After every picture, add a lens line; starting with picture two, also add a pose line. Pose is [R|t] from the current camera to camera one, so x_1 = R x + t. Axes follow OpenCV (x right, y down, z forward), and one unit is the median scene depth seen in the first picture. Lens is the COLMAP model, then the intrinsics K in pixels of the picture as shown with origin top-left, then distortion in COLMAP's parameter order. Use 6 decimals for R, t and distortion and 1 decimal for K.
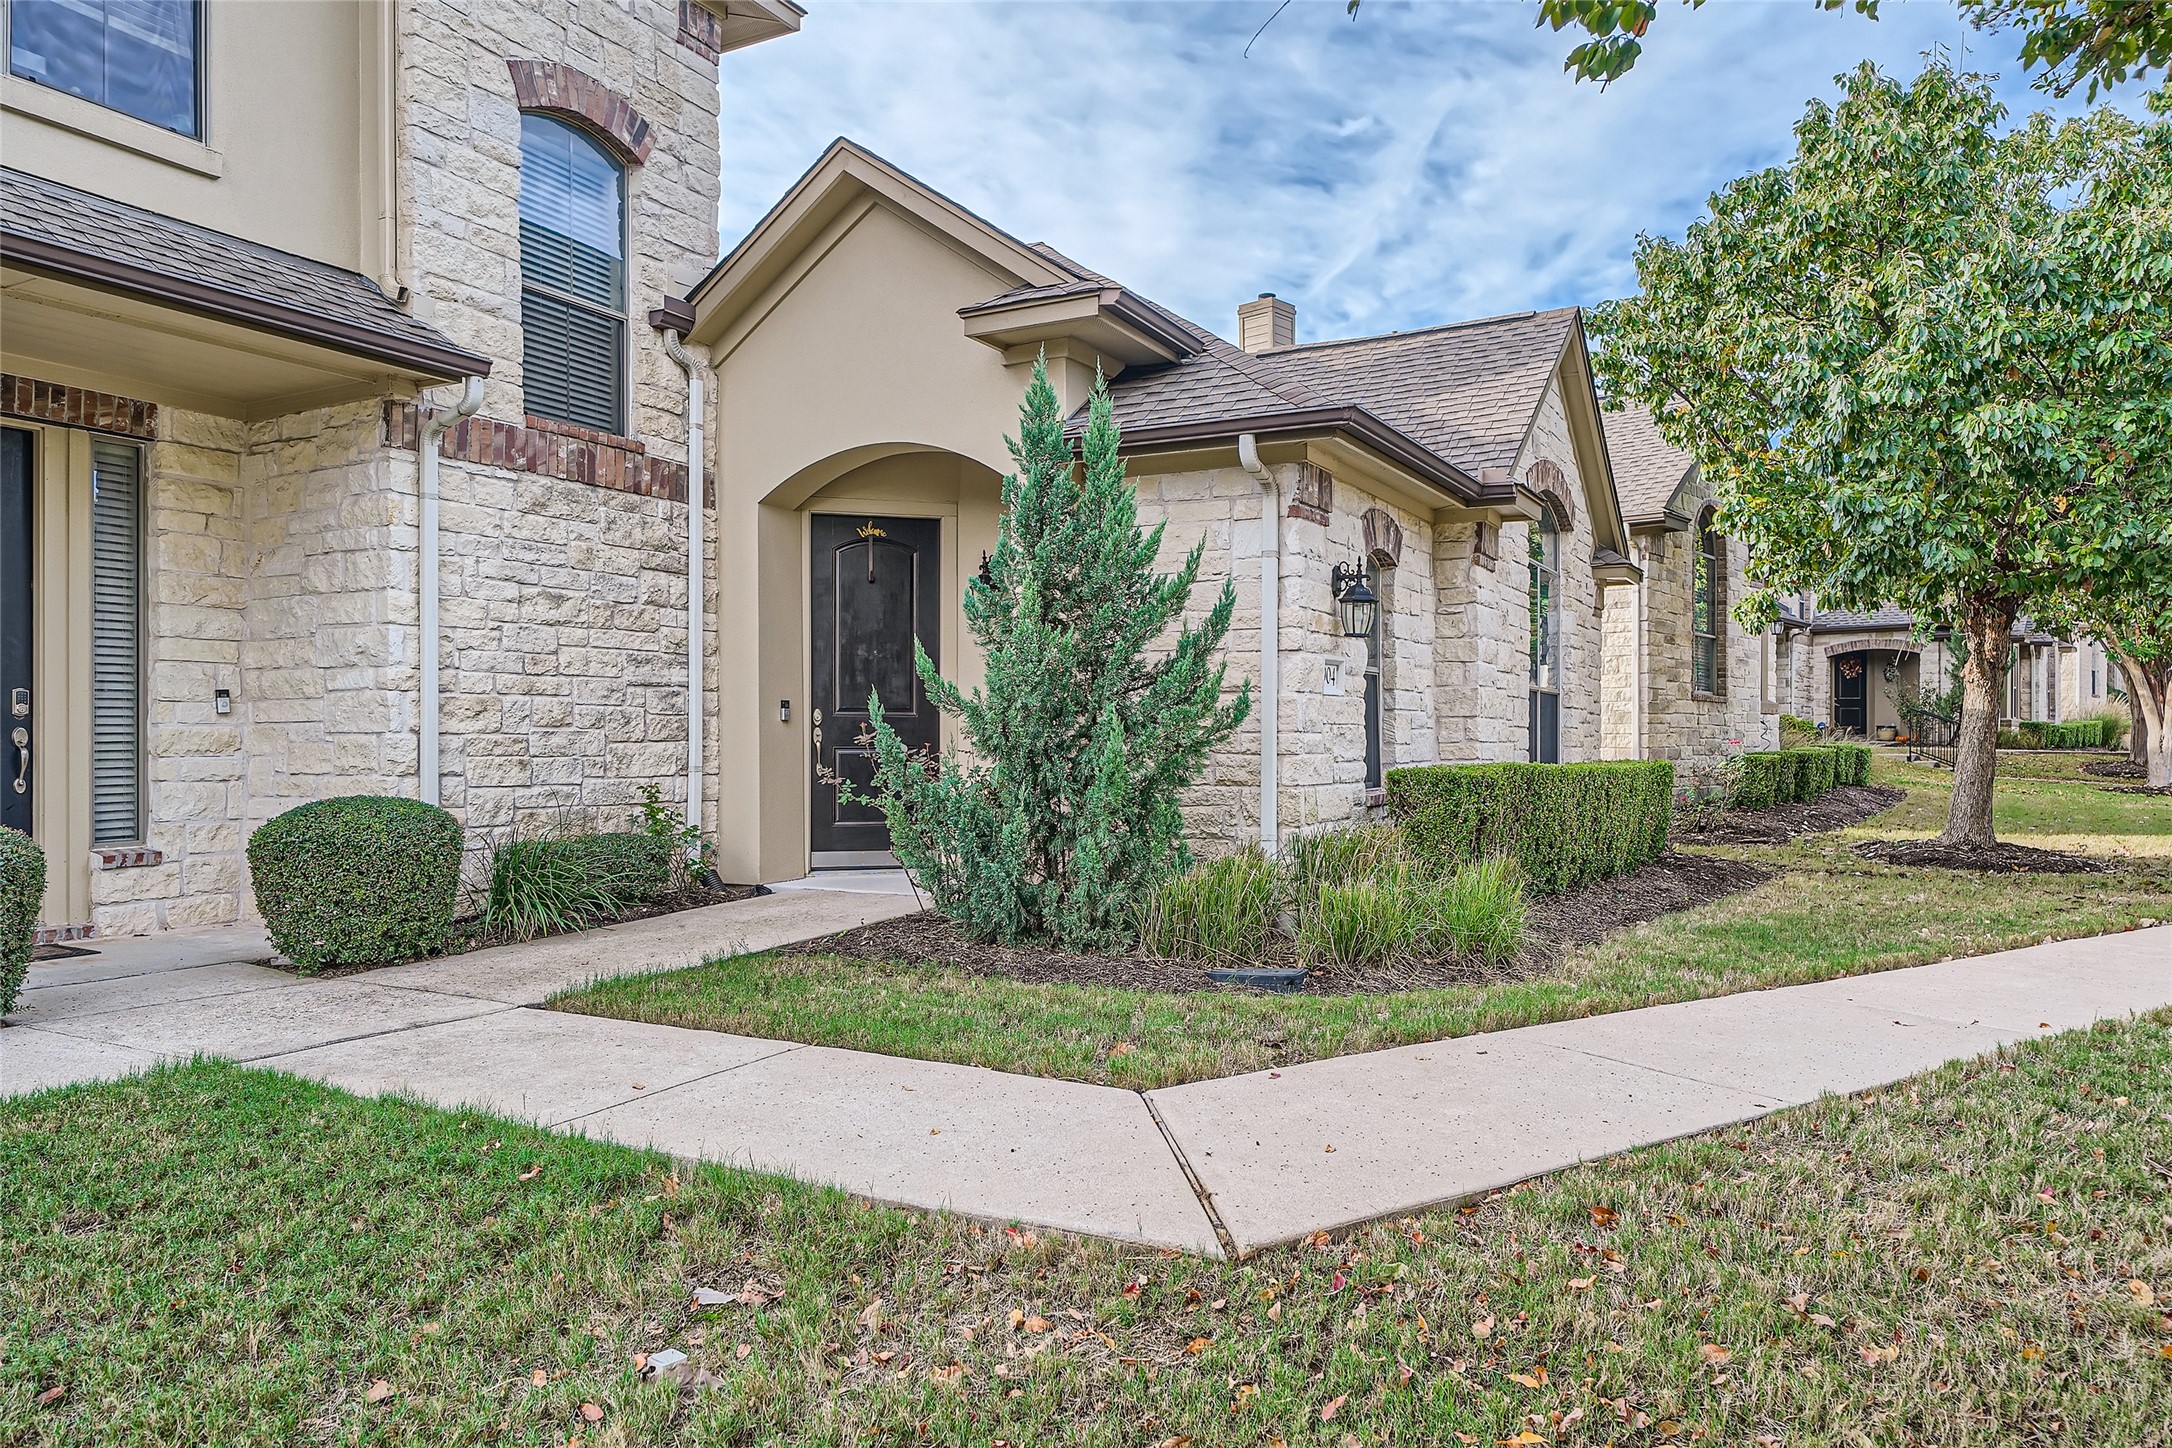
lens RADIAL K [[1489.1, 0, 1074.1], [0, 1489.1, 737.9], [0, 0, 1]] dist [0.030777, -0.006355]
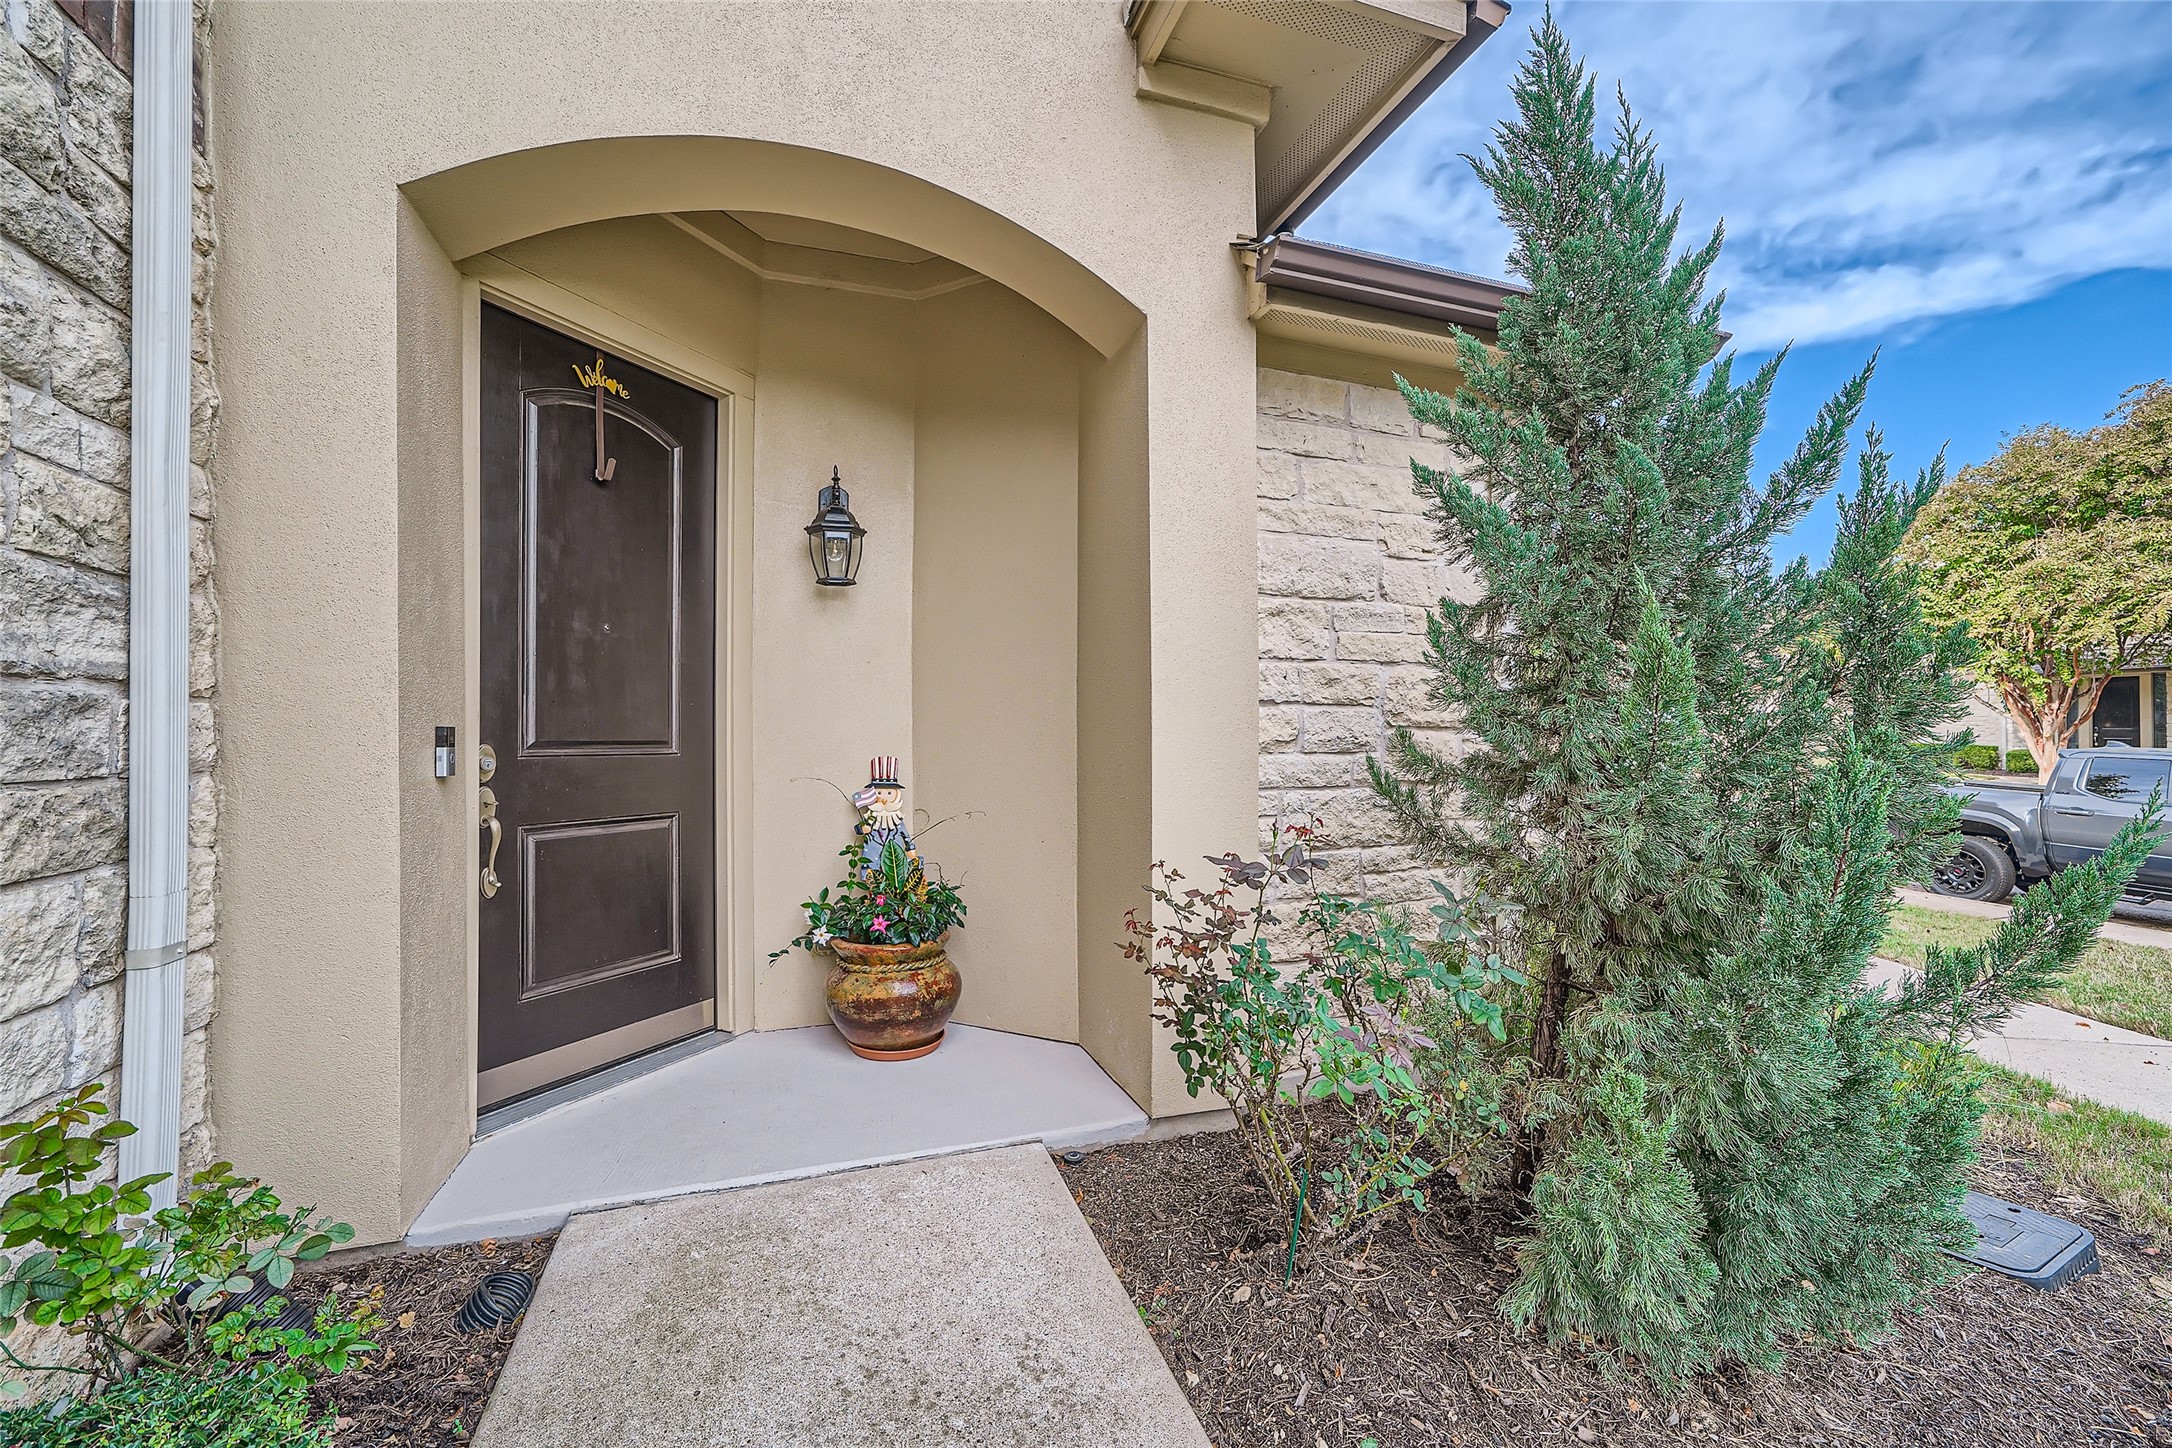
lens RADIAL K [[859.1, 0, 1017.1], [0, 859.1, 727.3], [0, 0, 1]] dist [0.004192, 0.001367]
pose [[0.695747, 0.012428, 0.718180, -0.277577], [-0.012559, 0.999908, -0.005137, -0.028564], [-0.718177, -0.005446, 0.695839, 0.806282]]
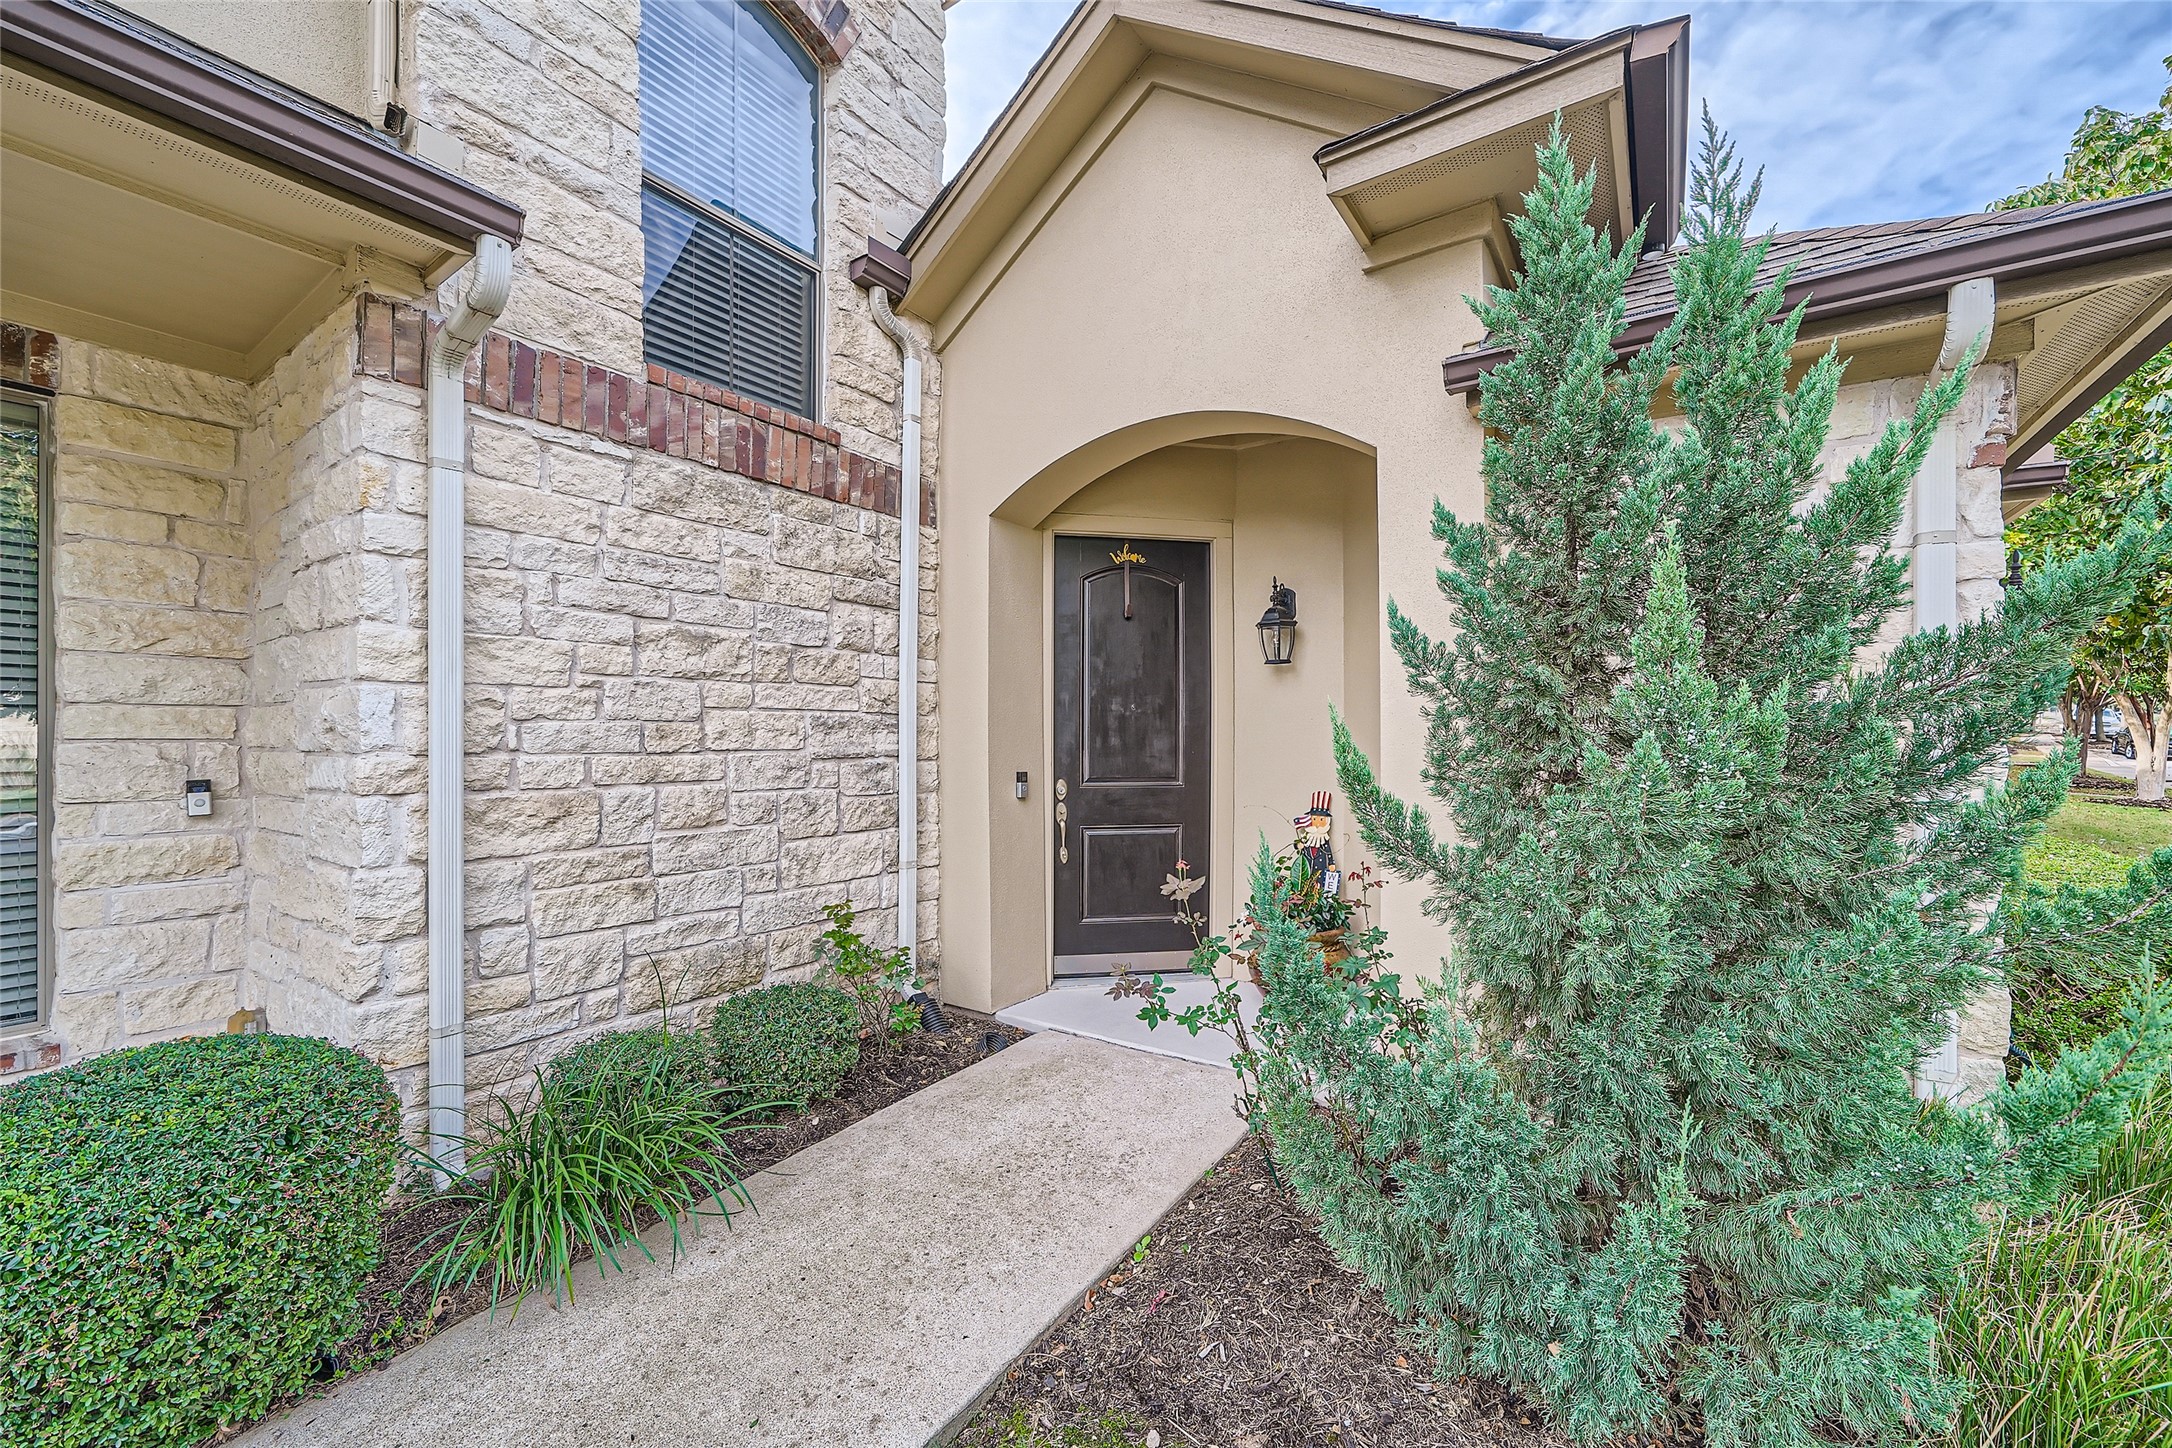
lens RADIAL K [[859.1, 0, 1076.6], [0, 859.1, 733.2], [0, 0, 1]] dist [0.004192, 0.001367]
pose [[0.994039, 0.001897, -0.109010, -0.129060], [-0.001888, 0.999998, 0.000188, -0.049739], [0.109010, 0.000019, 0.994041, 0.614259]]
